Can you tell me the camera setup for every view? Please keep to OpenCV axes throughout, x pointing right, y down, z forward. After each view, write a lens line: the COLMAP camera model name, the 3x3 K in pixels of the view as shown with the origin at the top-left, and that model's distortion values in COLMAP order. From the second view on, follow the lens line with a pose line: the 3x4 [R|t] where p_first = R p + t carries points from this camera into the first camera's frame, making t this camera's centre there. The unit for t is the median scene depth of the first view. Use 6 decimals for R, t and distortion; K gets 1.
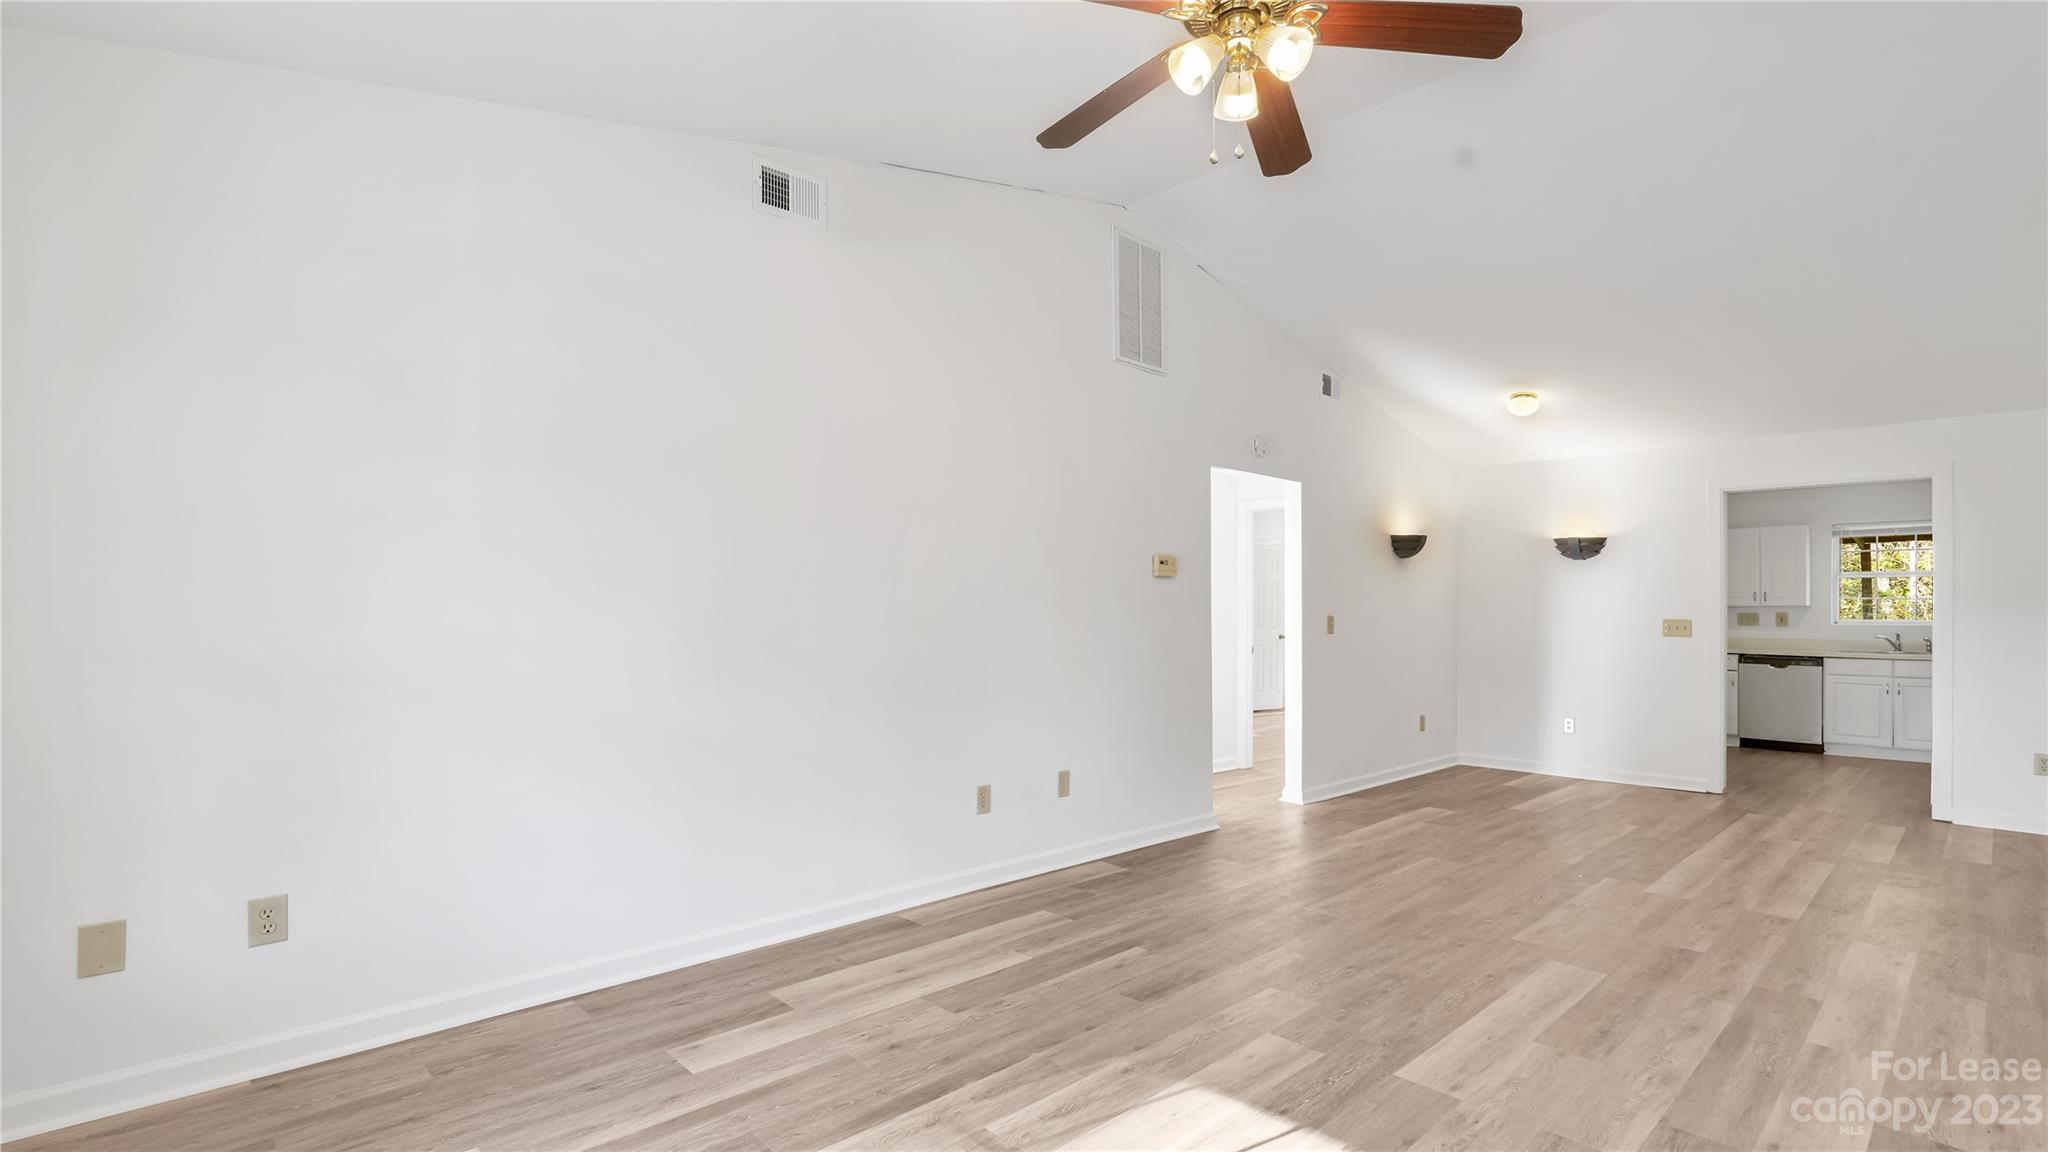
lens RADIAL K [[913.2, 0, 1055.4], [0, 913.2, 605.8], [0, 0, 1]] dist [-0.002838, 0.001347]
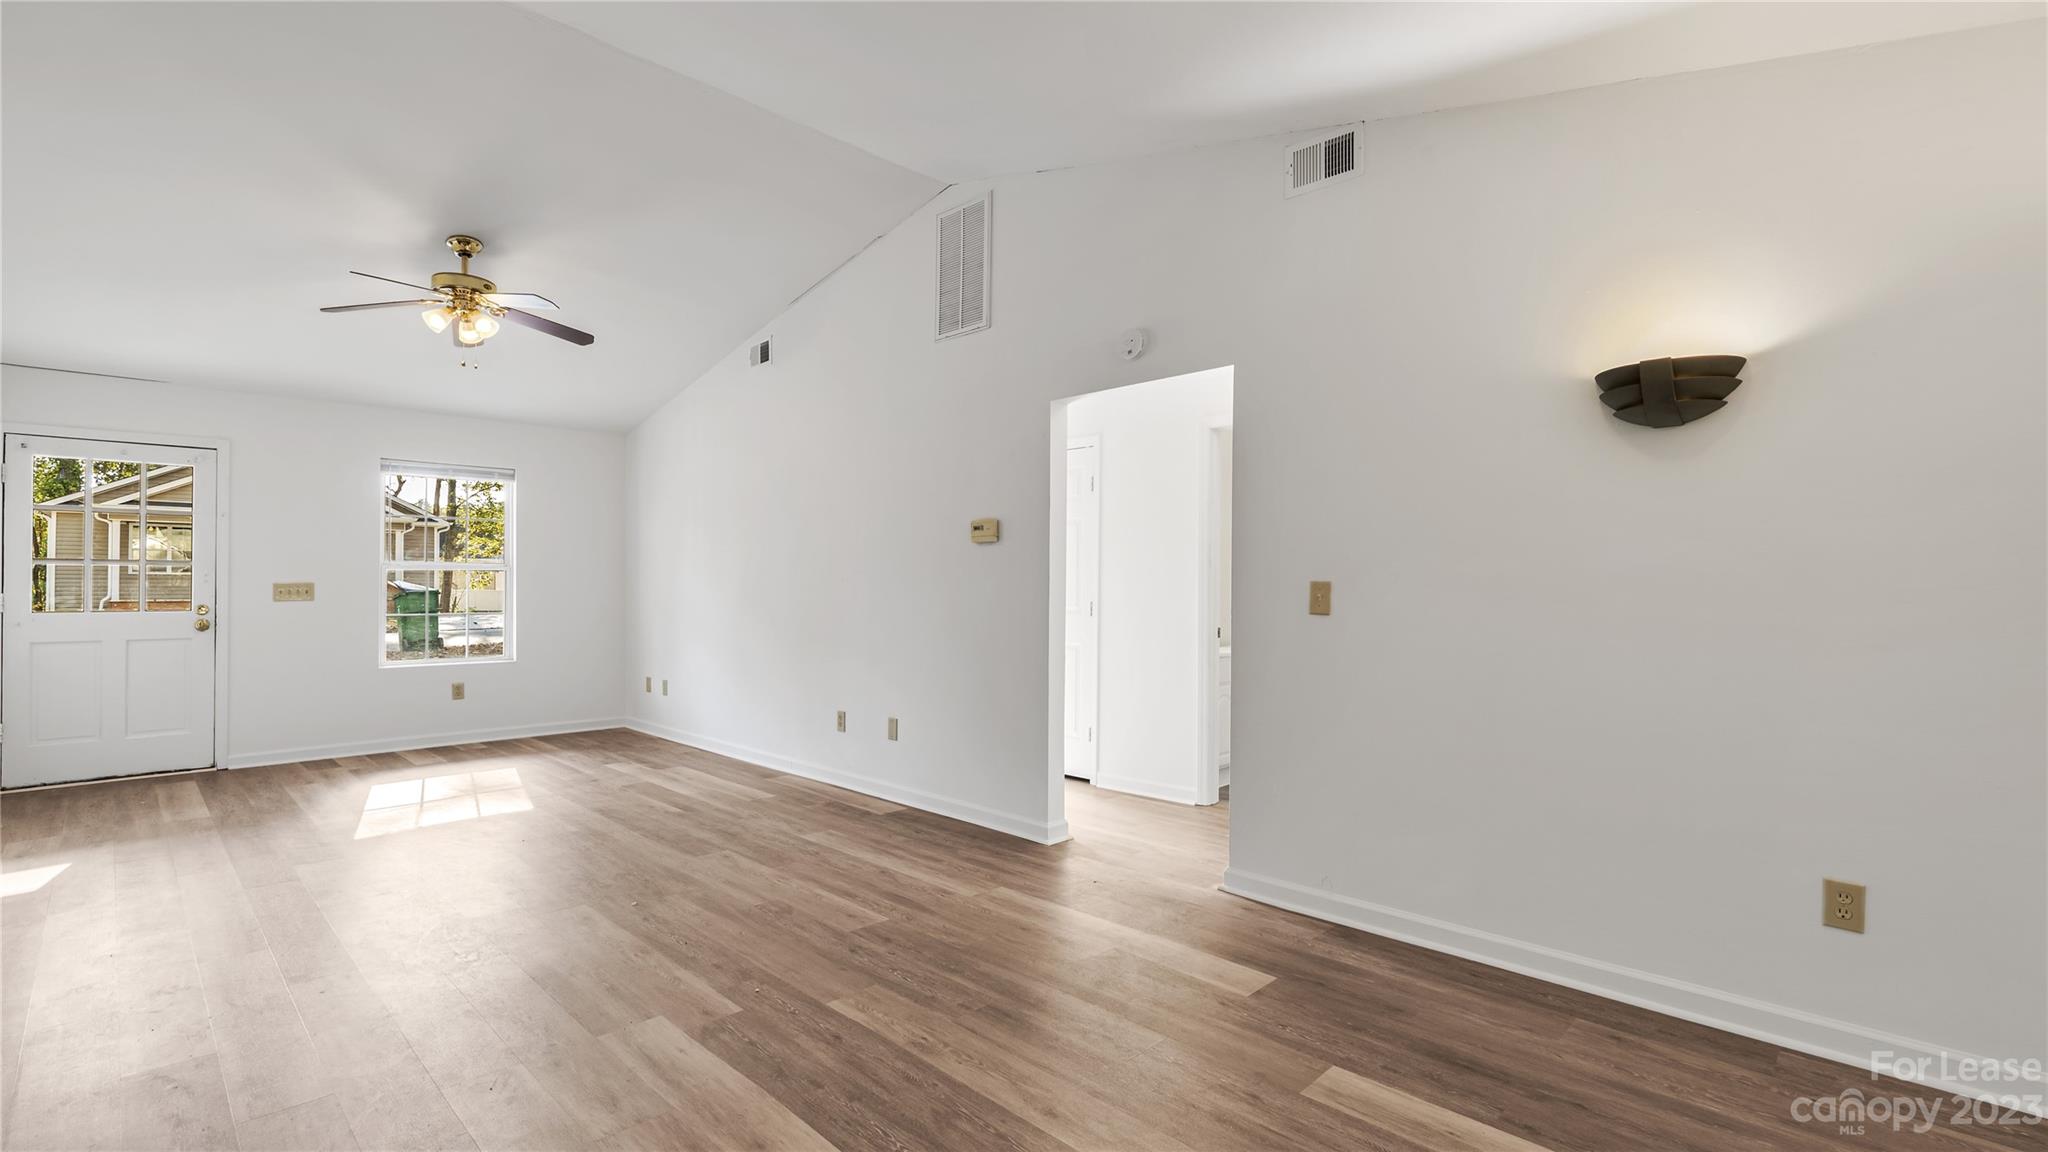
lens RADIAL K [[913.2, 0, 1023.7], [0, 913.2, 581.8], [0, 0, 1]] dist [-0.002838, 0.001347]
pose [[0.025142, -0.012975, -0.999600, 1.134719], [0.007877, 0.999887, -0.012780, 0.021802], [0.999653, -0.007553, 0.025241, 1.093155]]
